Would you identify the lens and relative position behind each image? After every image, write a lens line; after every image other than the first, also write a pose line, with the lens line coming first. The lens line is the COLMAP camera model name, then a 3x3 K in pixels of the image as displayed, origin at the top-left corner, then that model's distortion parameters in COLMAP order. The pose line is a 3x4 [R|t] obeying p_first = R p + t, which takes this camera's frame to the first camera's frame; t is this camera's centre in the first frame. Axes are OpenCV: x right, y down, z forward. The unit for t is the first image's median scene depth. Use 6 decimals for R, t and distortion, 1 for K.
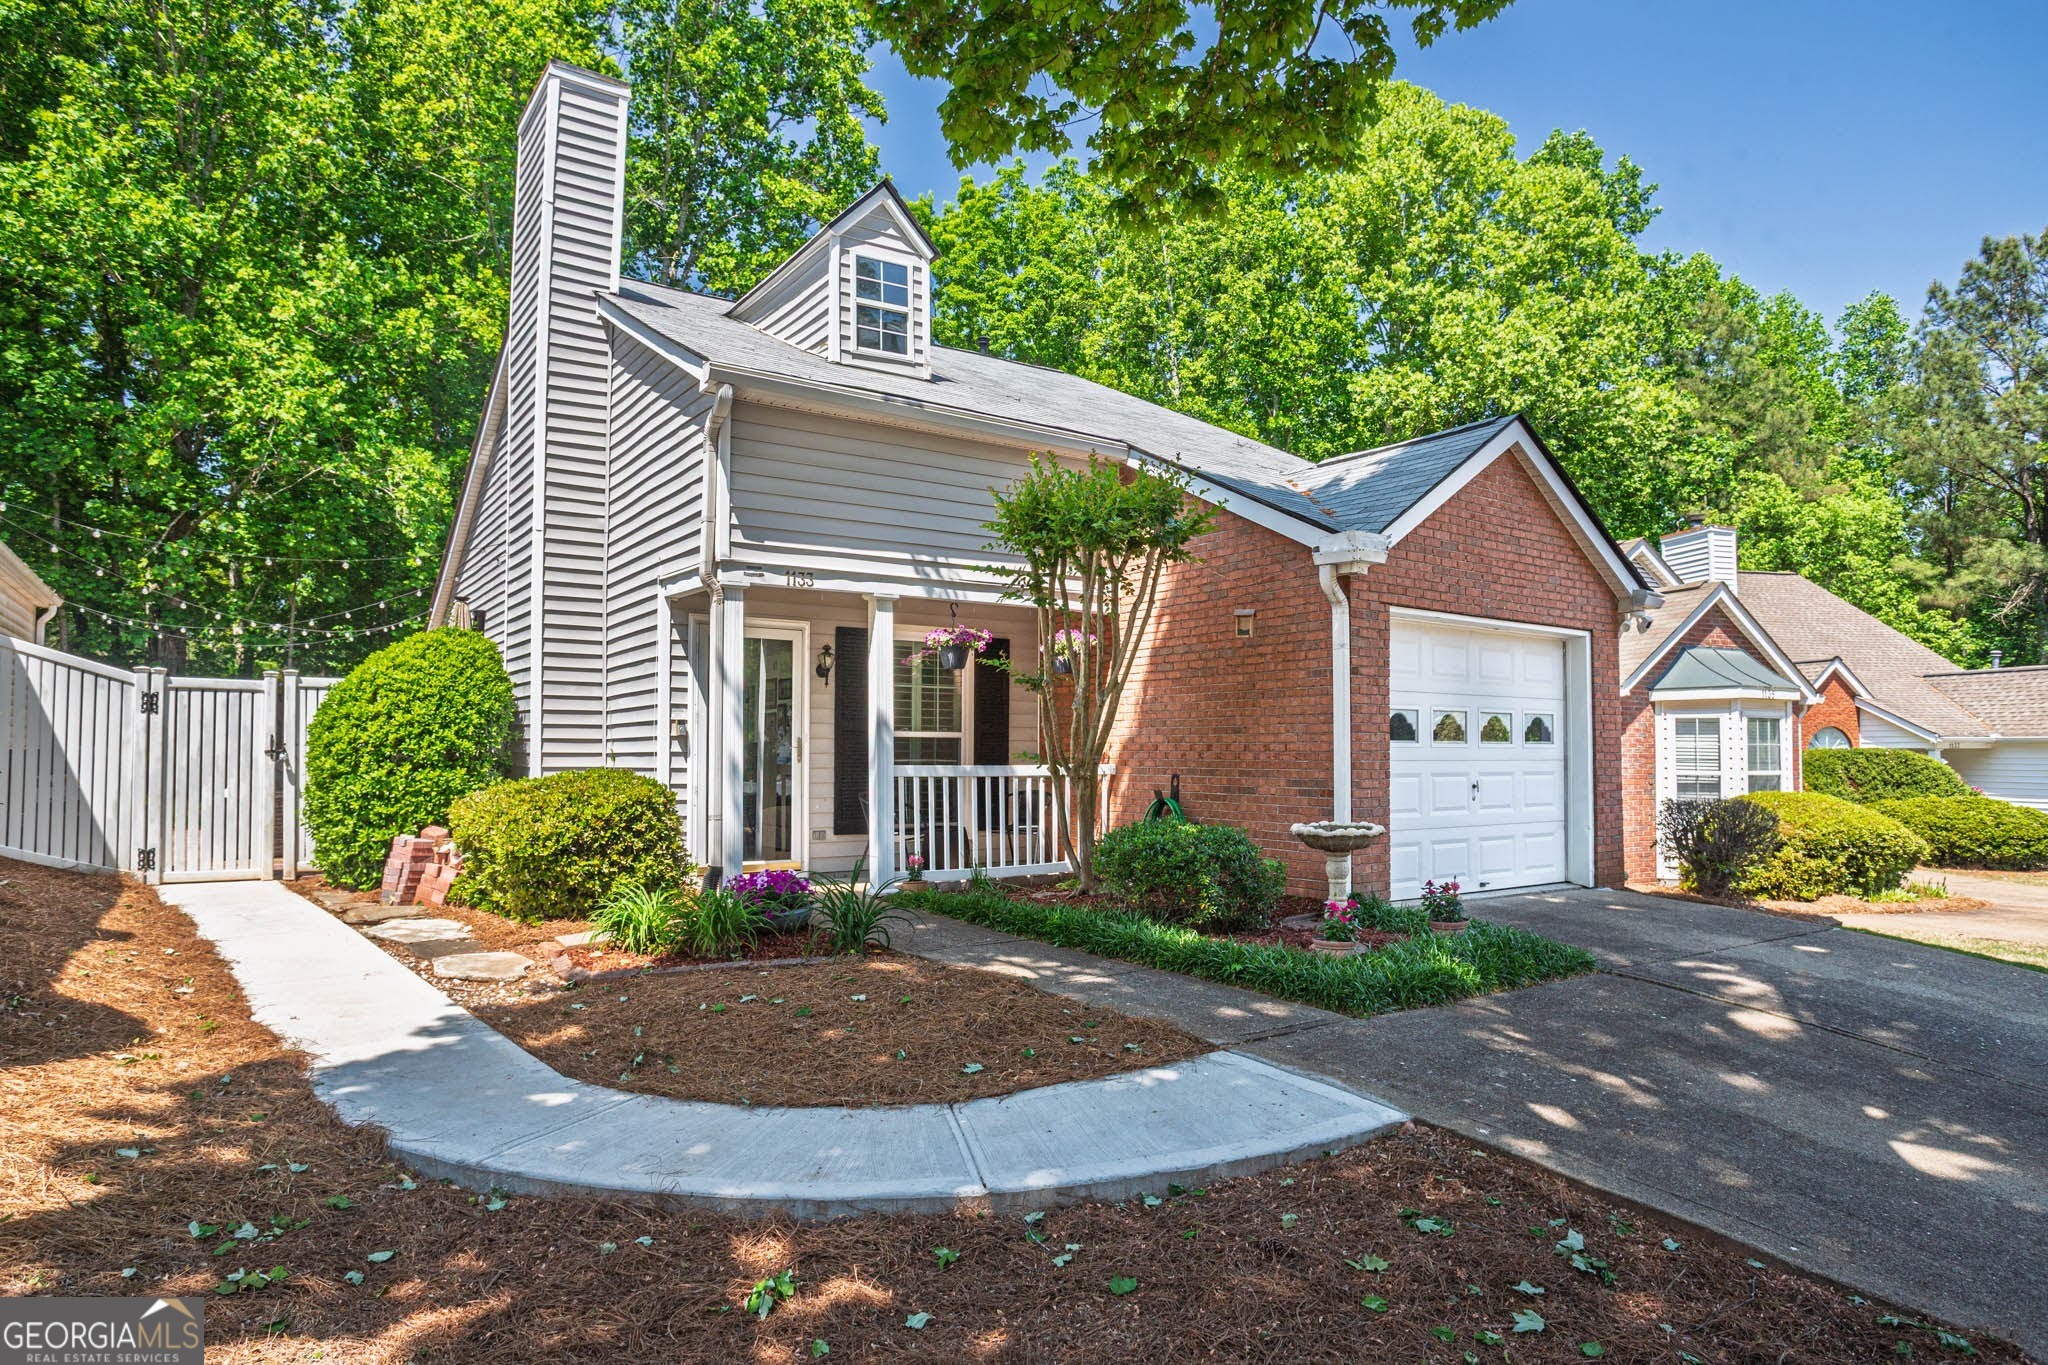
lens RADIAL K [[1259.1, 0, 1024.0], [0, 1259.1, 682.5], [0, 0, 1]] dist [-0.029844, 0.000832]
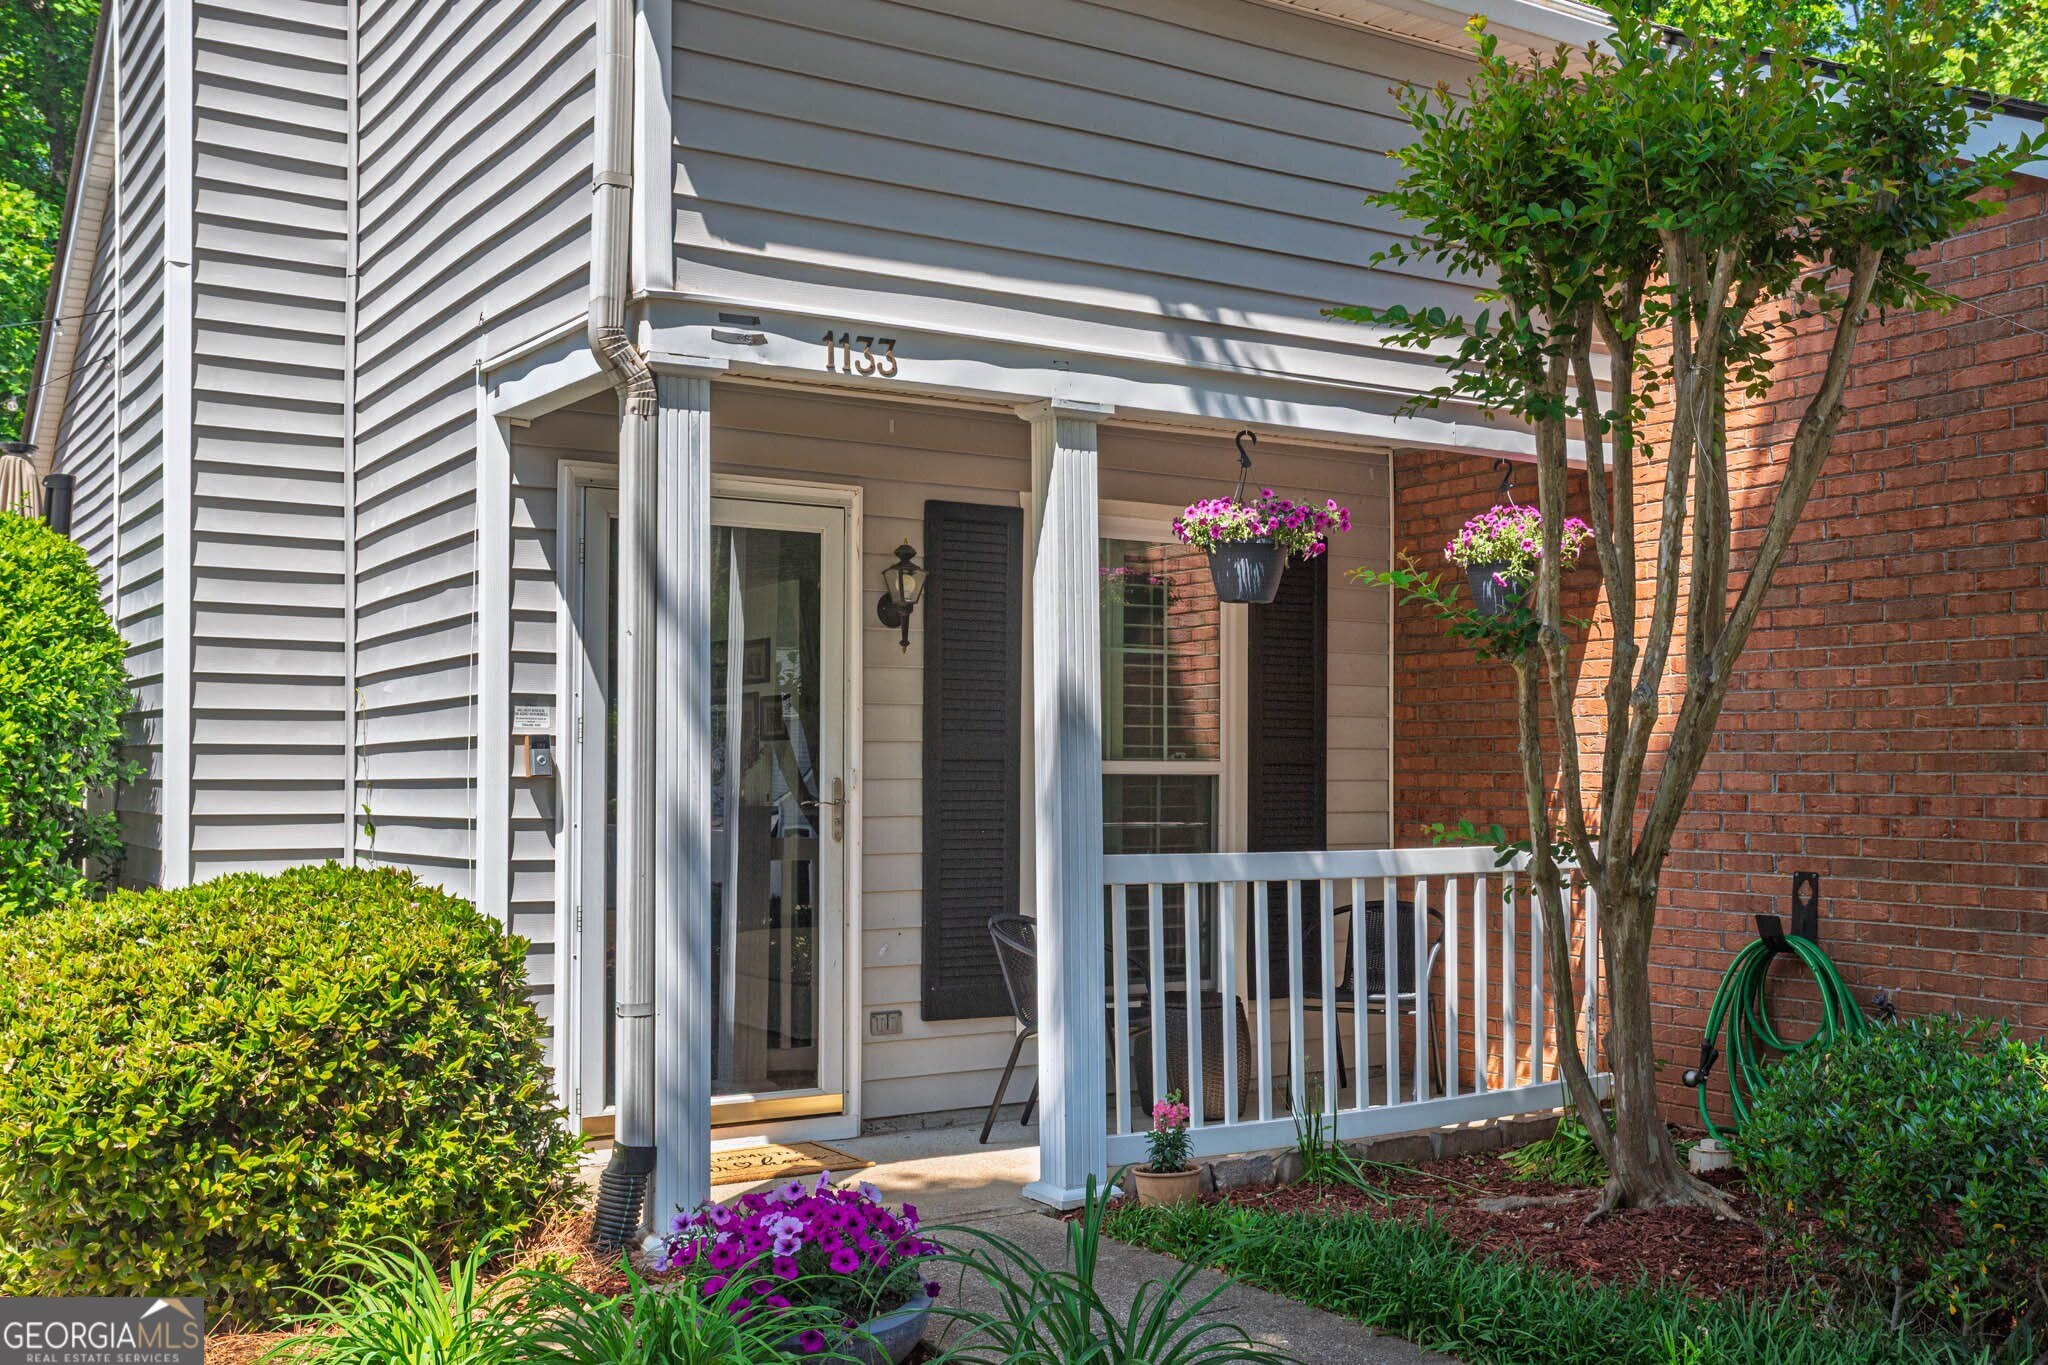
lens RADIAL K [[2156.6, 0, 1092.3], [0, 2156.6, 665.5], [0, 0, 1]] dist [0.022832, 0.018107]
pose [[0.999887, -0.002081, -0.014881, -0.093478], [0.002149, 0.999987, 0.004527, 0.005592], [0.014871, -0.004558, 0.999879, 0.340362]]
